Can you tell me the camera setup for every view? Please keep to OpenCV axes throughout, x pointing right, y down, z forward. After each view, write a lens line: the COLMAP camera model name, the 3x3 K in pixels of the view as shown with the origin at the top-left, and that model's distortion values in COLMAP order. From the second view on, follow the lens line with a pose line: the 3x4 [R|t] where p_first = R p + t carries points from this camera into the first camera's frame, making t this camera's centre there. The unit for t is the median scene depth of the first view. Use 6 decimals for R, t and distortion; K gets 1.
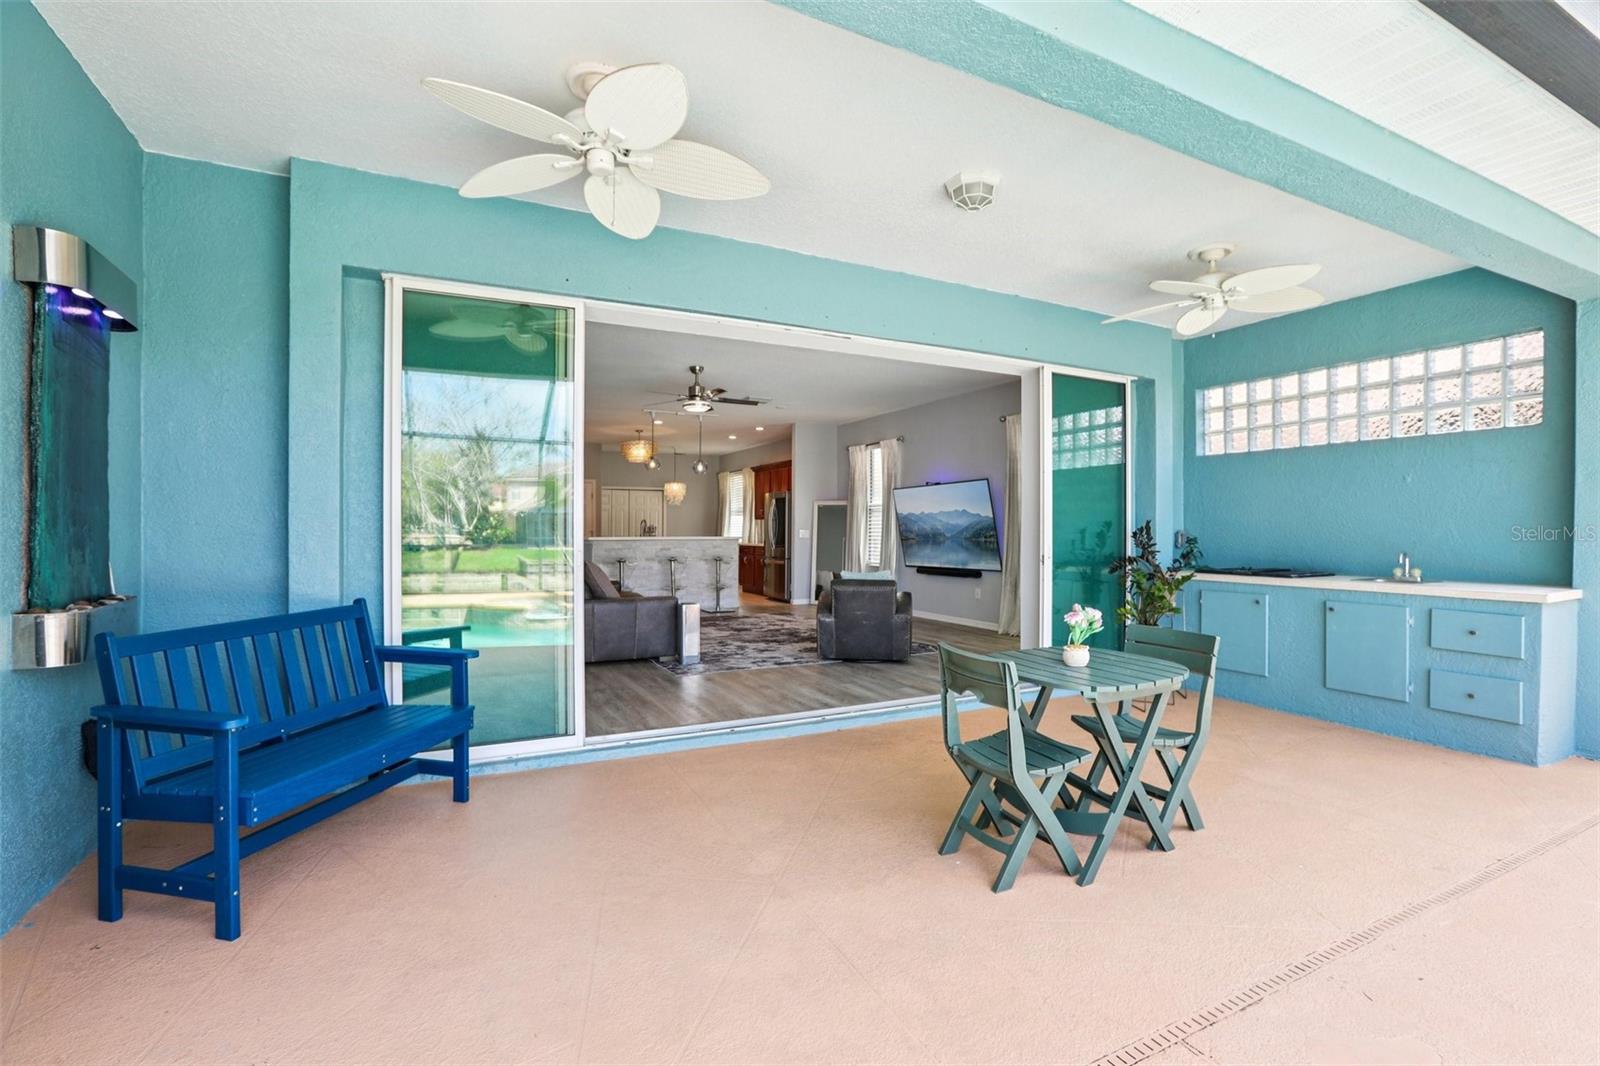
lens RADIAL K [[726.0, 0, 797.5], [0, 726.0, 529.3], [0, 0, 1]] dist [-0.039383, 0.010711]
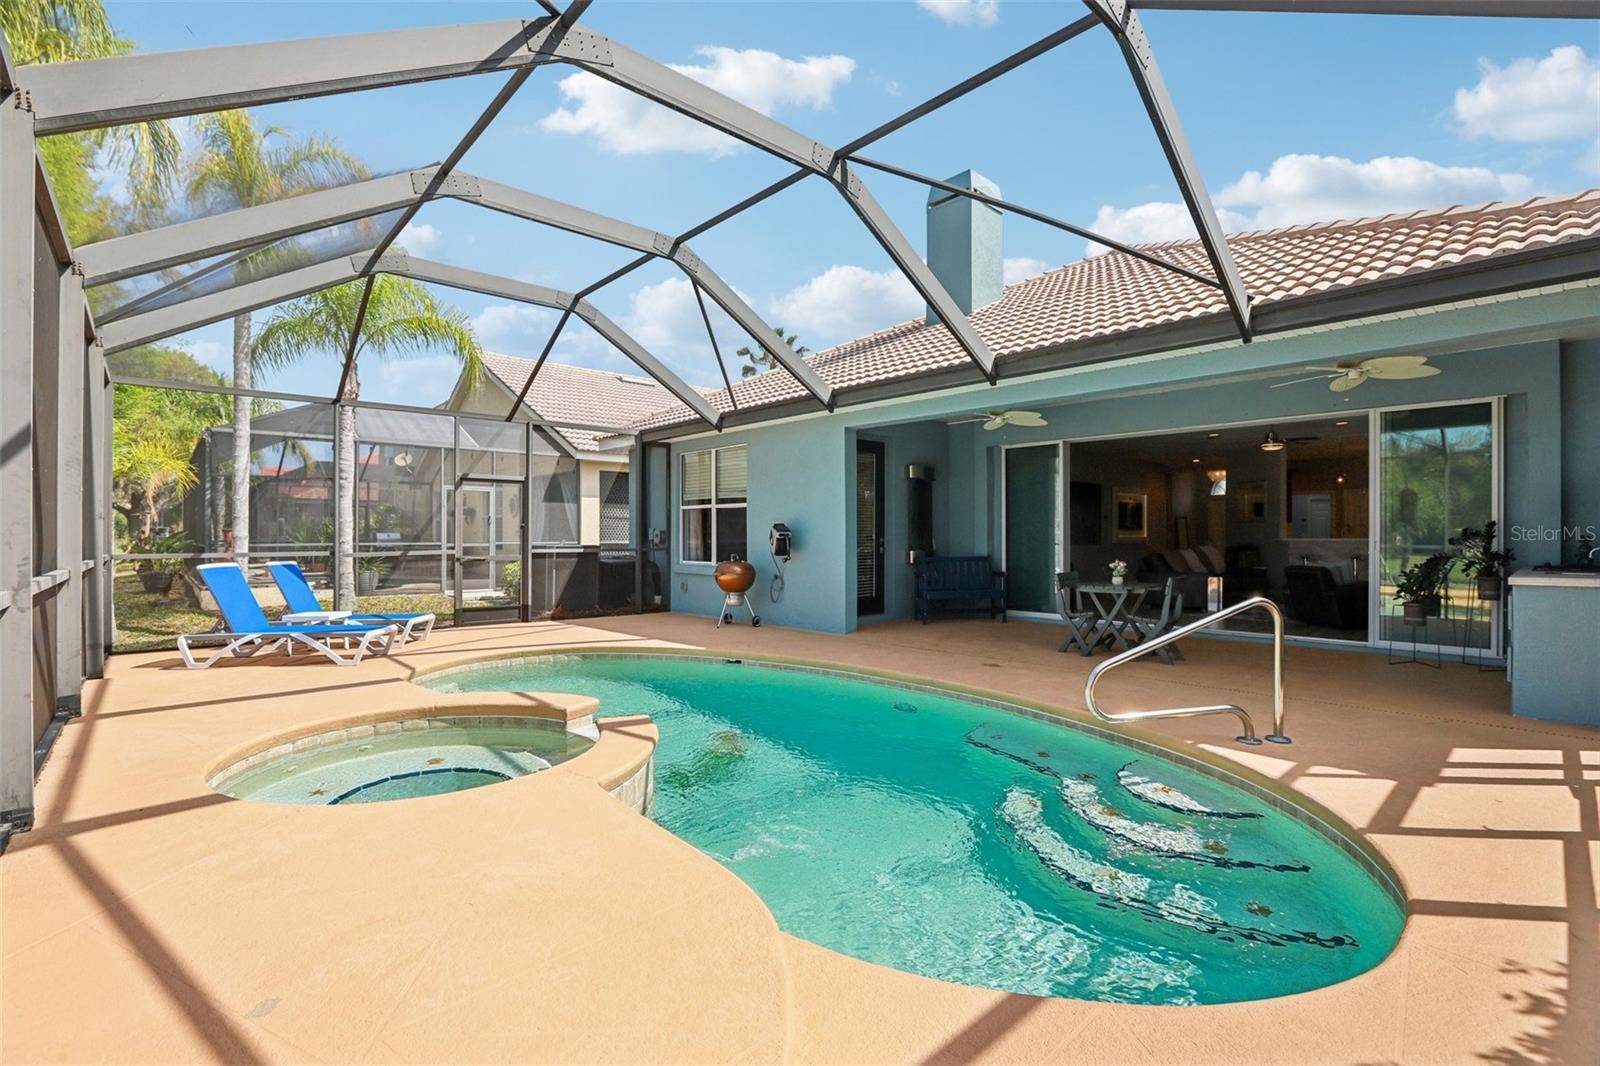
lens RADIAL K [[726.0, 0, 797.8], [0, 726.0, 542.5], [0, 0, 1]] dist [-0.039383, 0.010711]
pose [[0.273788, 0.007936, -0.961757, 1.256449], [0.001058, 0.999963, 0.008552, 0.009948], [0.961789, -0.003359, 0.273770, -0.380823]]
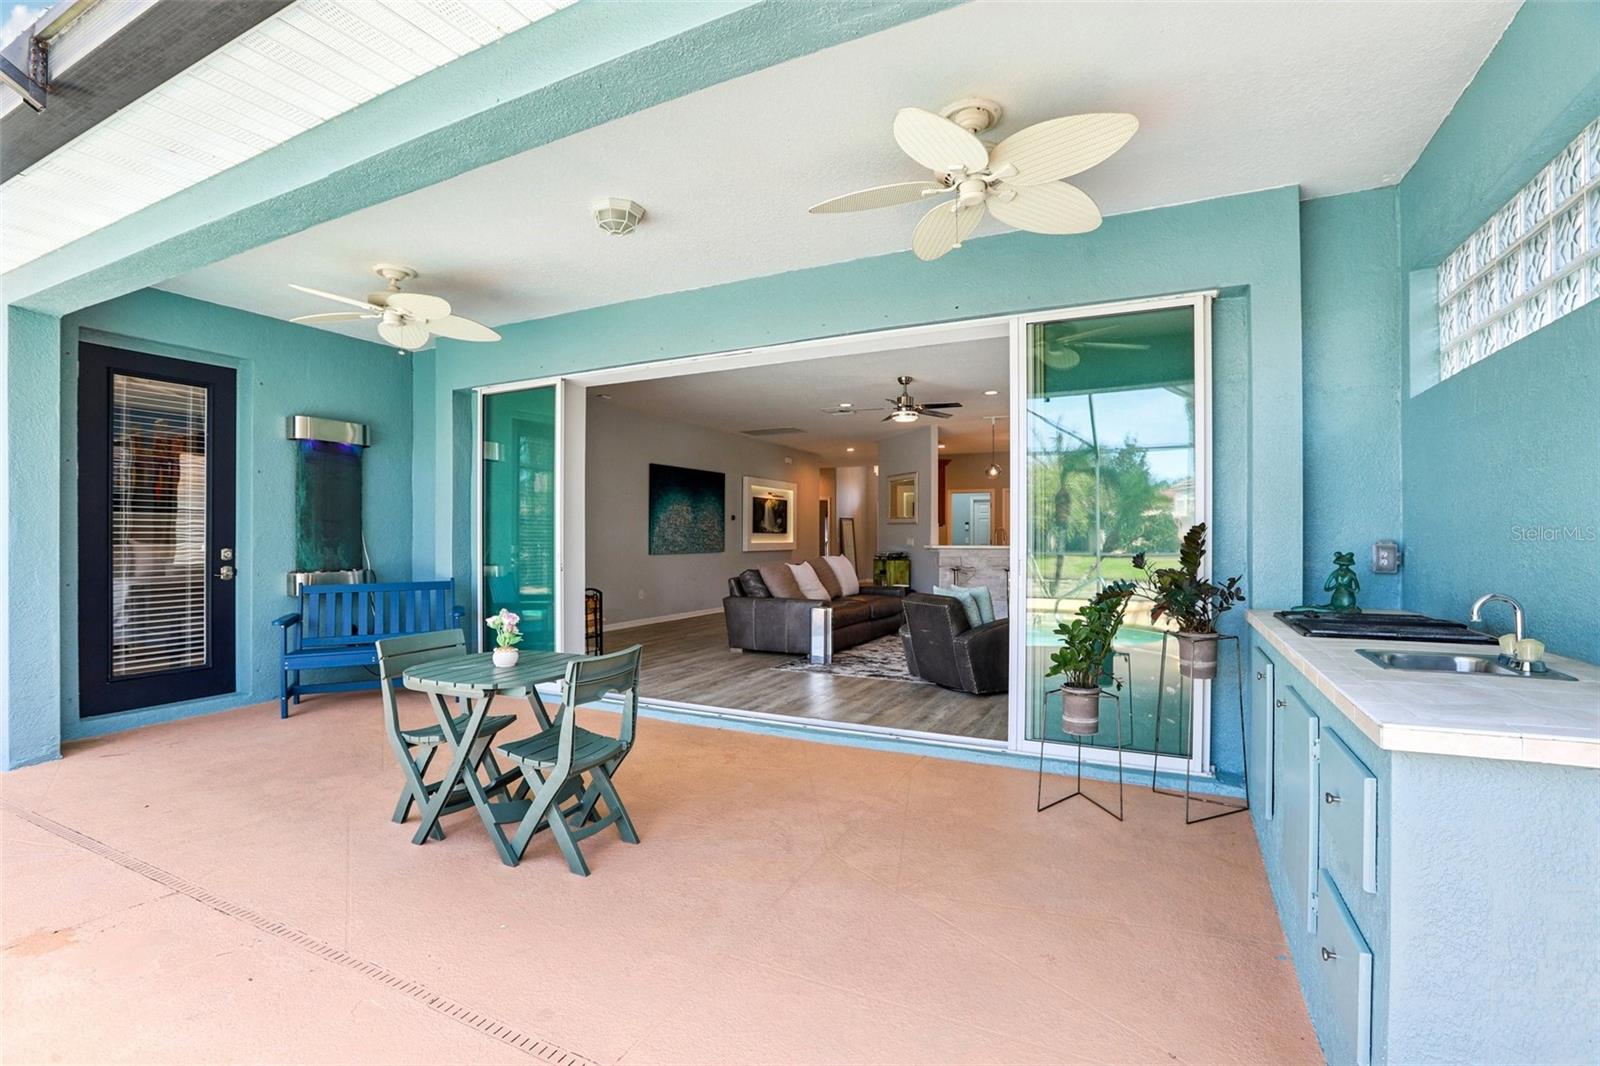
lens RADIAL K [[726.0, 0, 795.8], [0, 726.0, 540.9], [0, 0, 1]] dist [-0.039383, 0.010711]
pose [[0.594644, 0.003402, -0.803982, 0.760394], [0.000640, 0.999989, 0.004705, -0.001580], [0.803989, -0.003312, 0.594636, 0.358538]]
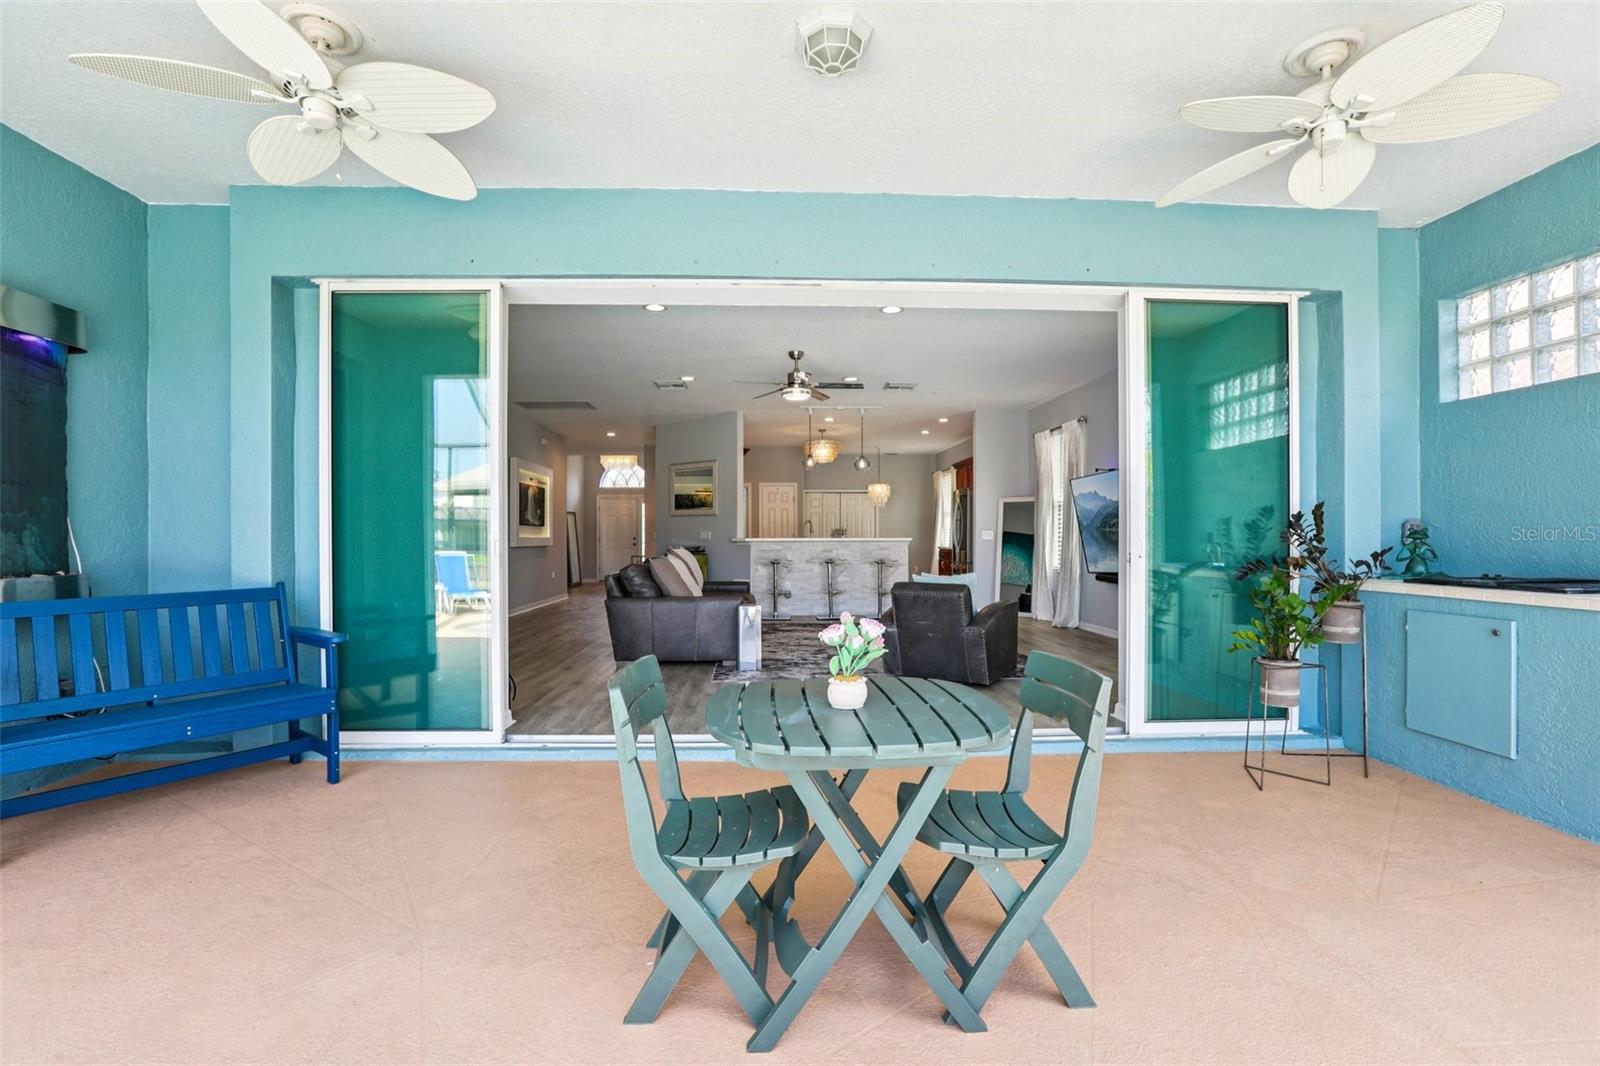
lens RADIAL K [[726.0, 0, 788.2], [0, 726.0, 539.5], [0, 0, 1]] dist [-0.039383, 0.010711]
pose [[0.910641, -0.001796, -0.413195, 0.306011], [0.002802, 0.999994, 0.001829, 0.018696], [0.413190, -0.002824, 0.910641, 0.193394]]
